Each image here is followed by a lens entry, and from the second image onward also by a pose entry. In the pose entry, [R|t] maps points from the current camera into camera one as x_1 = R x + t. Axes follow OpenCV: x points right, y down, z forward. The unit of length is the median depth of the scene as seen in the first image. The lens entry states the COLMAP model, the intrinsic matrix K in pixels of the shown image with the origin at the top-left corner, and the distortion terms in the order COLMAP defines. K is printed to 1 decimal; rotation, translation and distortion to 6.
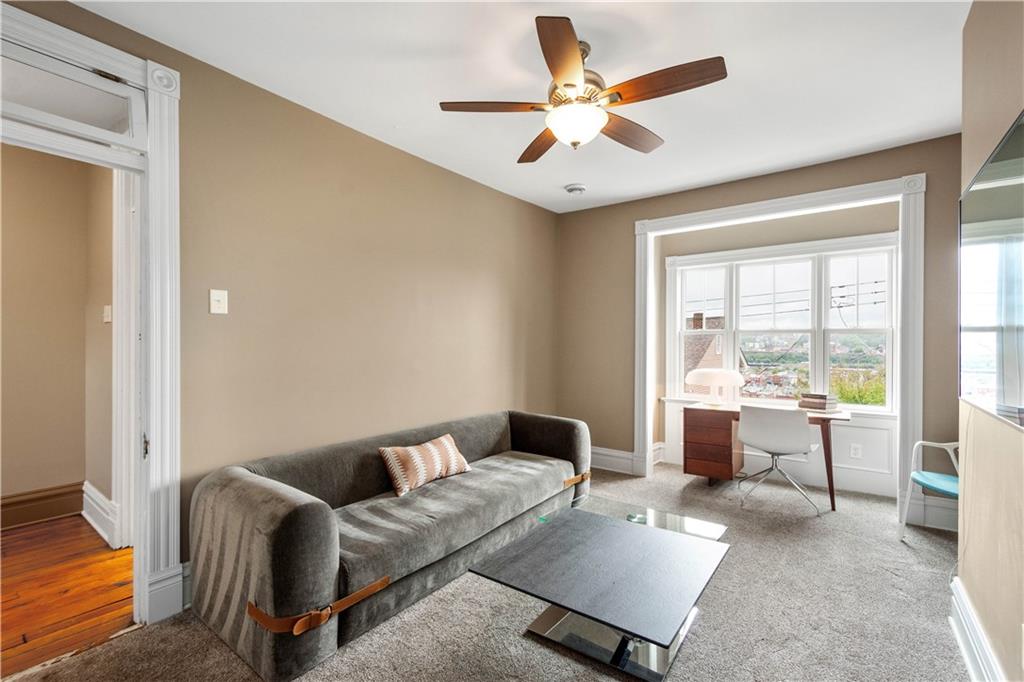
lens RADIAL K [[456.8, 0, 514.9], [0, 456.8, 340.0], [0, 0, 1]] dist [0.004893, -0.002119]
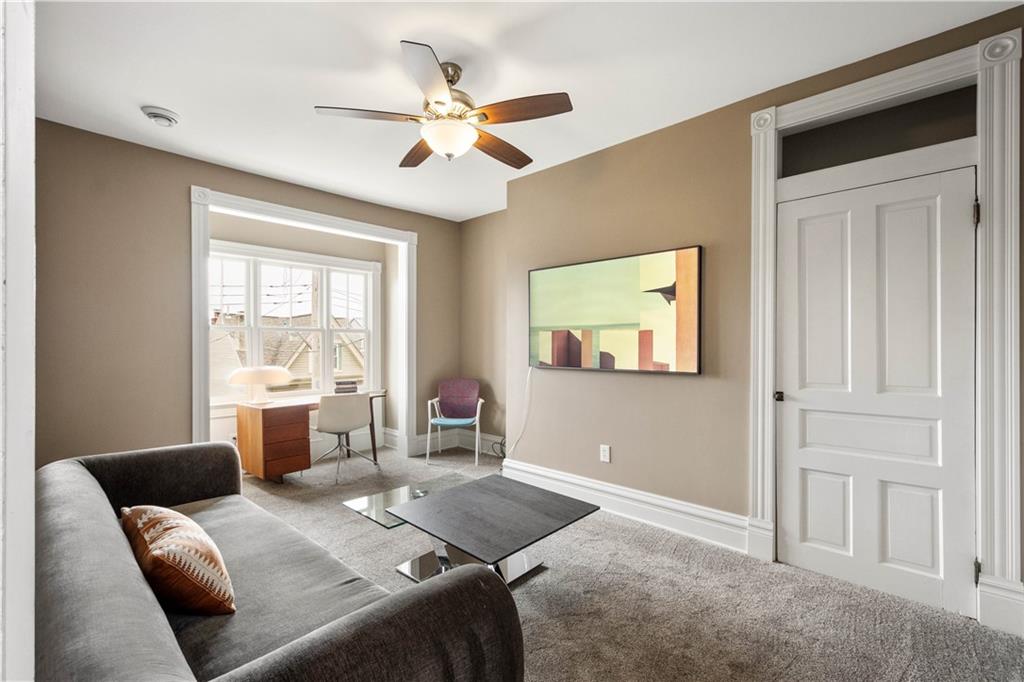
lens RADIAL K [[456.8, 0, 515.9], [0, 456.8, 344.5], [0, 0, 1]] dist [0.004893, -0.002119]
pose [[0.096938, -0.007582, 0.995262, -0.529013], [-0.008349, 0.999930, 0.008430, 0.004510], [-0.995255, -0.009127, 0.096868, 0.410048]]
